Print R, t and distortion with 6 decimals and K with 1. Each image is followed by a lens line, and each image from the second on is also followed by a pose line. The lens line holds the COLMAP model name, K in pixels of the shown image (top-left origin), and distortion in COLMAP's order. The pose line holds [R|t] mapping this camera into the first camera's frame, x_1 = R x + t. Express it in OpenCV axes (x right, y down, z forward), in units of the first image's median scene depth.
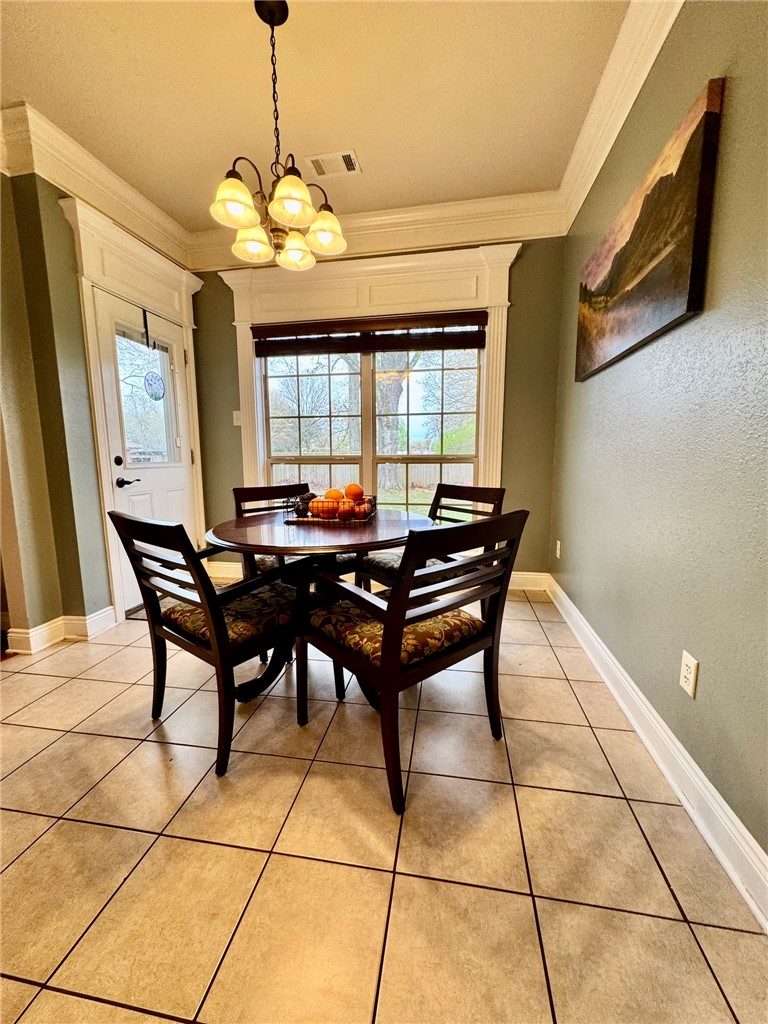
lens RADIAL K [[400.3, 0, 392.3], [0, 400.3, 506.6], [0, 0, 1]] dist [-0.001884, -0.000042]
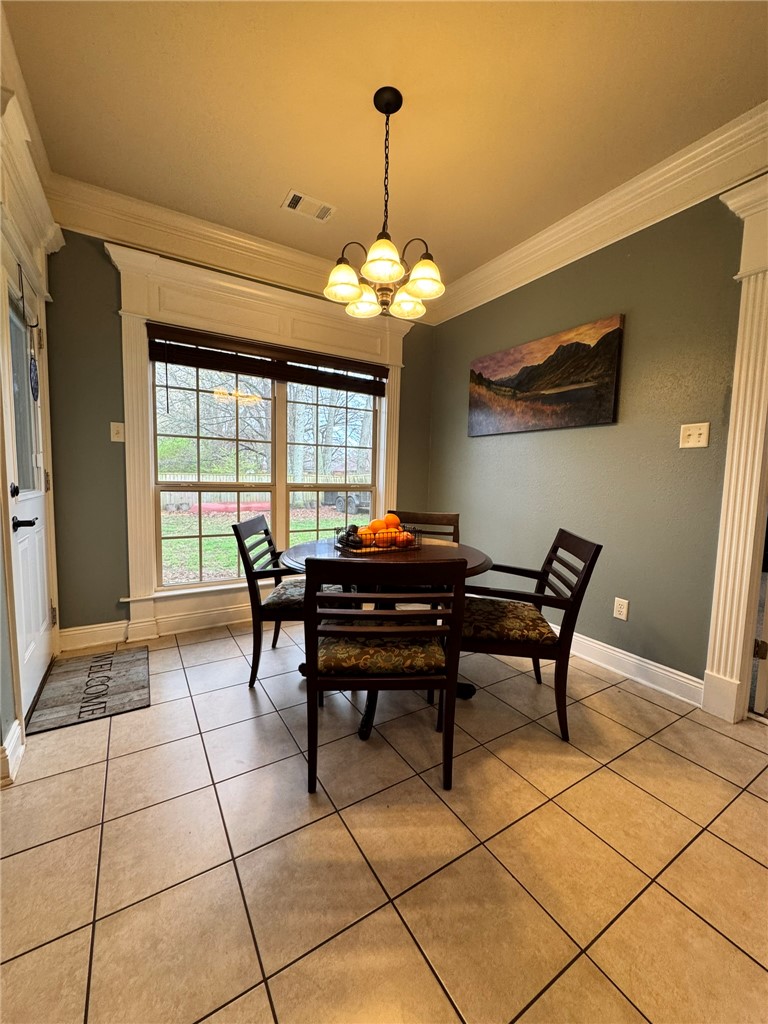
lens RADIAL K [[400.3, 0, 379.4], [0, 400.3, 506.7], [0, 0, 1]] dist [-0.001884, -0.000042]
pose [[0.761135, -0.022775, 0.648194, -0.595865], [0.053682, 0.998166, -0.027964, -0.035207], [-0.646369, 0.056081, 0.760962, 0.117878]]
